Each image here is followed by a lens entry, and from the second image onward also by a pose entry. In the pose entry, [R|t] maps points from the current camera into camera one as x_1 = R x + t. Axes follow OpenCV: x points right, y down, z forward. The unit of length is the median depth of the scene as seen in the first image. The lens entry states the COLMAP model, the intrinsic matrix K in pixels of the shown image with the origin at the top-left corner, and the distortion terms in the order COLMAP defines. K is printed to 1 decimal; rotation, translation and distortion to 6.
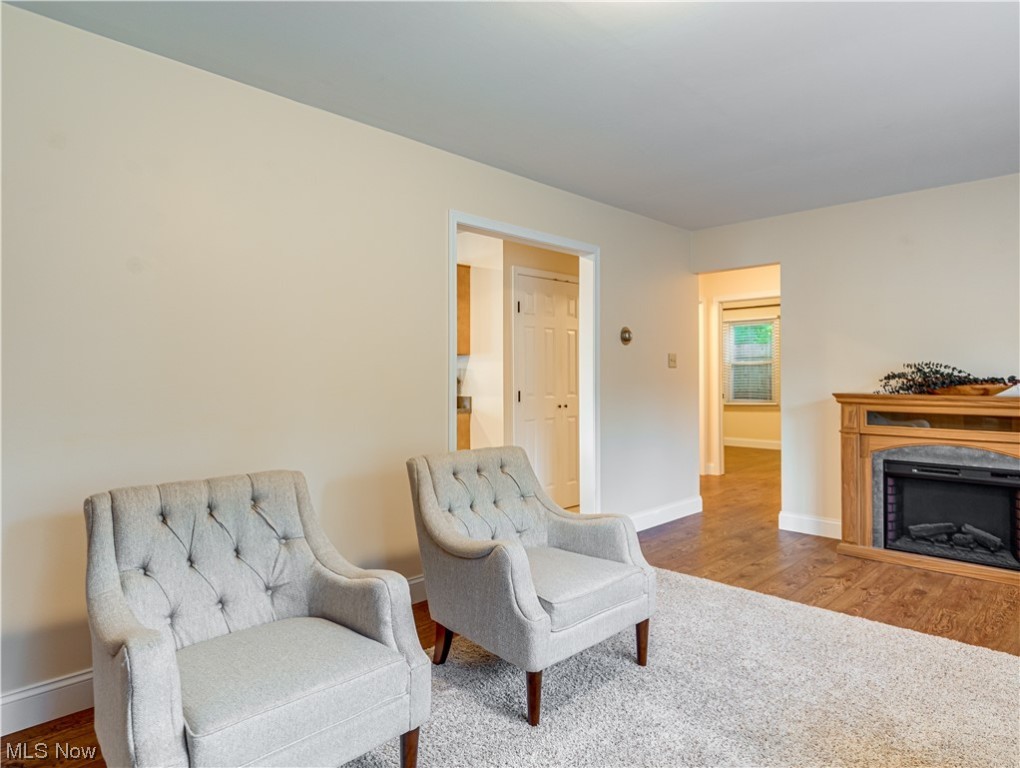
lens RADIAL K [[610.7, 0, 510.0], [0, 610.7, 360.2], [0, 0, 1]] dist [-0.006549, -0.003313]
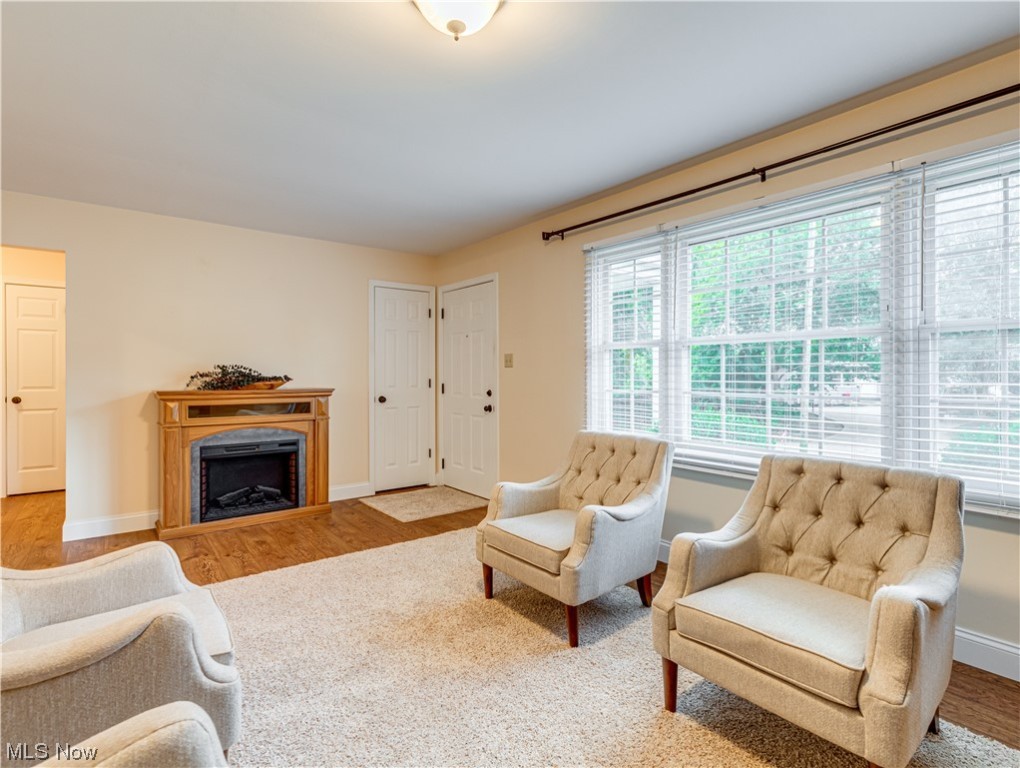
lens RADIAL K [[518.3, 0, 511.4], [0, 518.3, 369.4], [0, 0, 1]] dist [0.002645, 0.000680]
pose [[0.131158, 0.010973, 0.991301, -0.314682], [-0.023483, 0.999693, -0.007959, 0.009391], [-0.991083, -0.022235, 0.131375, 0.298054]]
